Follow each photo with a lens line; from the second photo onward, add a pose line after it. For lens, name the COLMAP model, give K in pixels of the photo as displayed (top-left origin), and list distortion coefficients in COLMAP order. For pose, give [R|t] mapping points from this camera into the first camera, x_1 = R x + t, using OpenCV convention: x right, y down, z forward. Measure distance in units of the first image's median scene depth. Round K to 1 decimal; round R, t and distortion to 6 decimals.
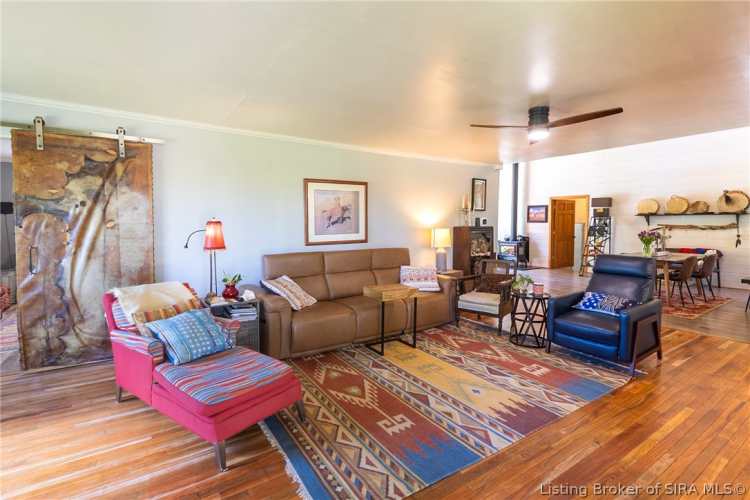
lens RADIAL K [[341.6, 0, 370.4], [0, 341.6, 237.2], [0, 0, 1]] dist [-0.004450, 0.000643]
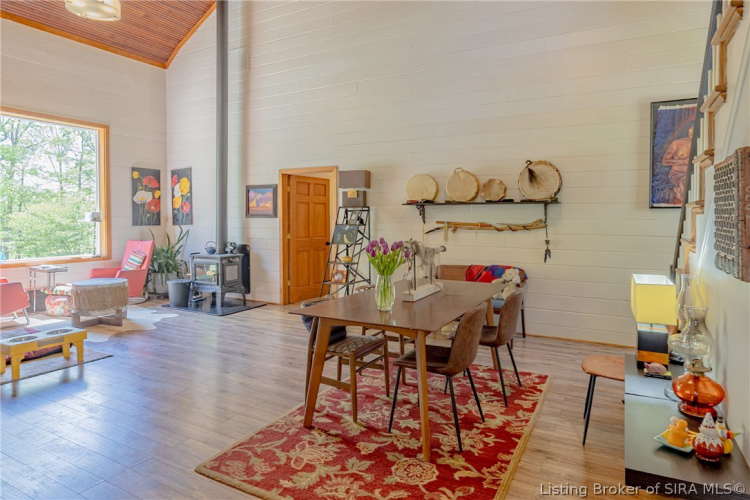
lens RADIAL K [[411.1, 0, 377.3], [0, 411.1, 228.0], [0, 0, 1]] dist [-0.008585, -0.001634]
pose [[0.883776, -0.003116, 0.467900, 0.590463], [0.014475, 0.999681, -0.020683, -0.019147], [-0.467687, 0.025052, 0.883539, 0.606474]]
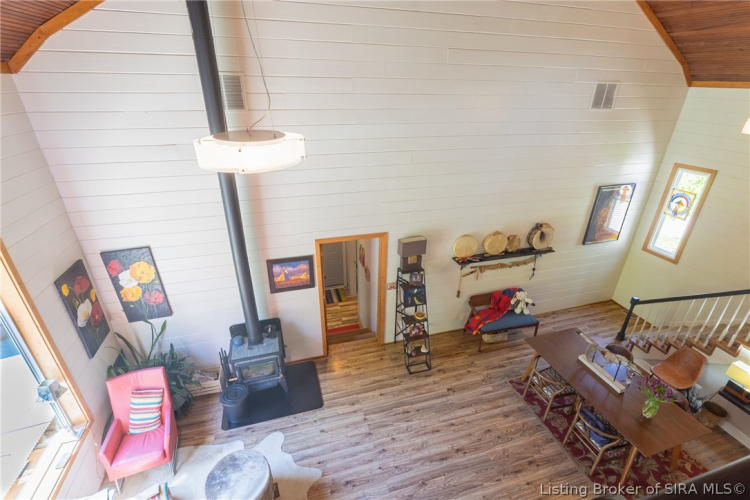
lens RADIAL K [[341.6, 0, 379.8], [0, 341.6, 255.1], [0, 0, 1]] dist [-0.004450, 0.000643]
pose [[0.319183, -0.407494, 0.855611, 0.239017], [0.026488, 0.906319, 0.421763, -0.475389], [-0.947323, -0.111956, 0.300076, 1.261728]]
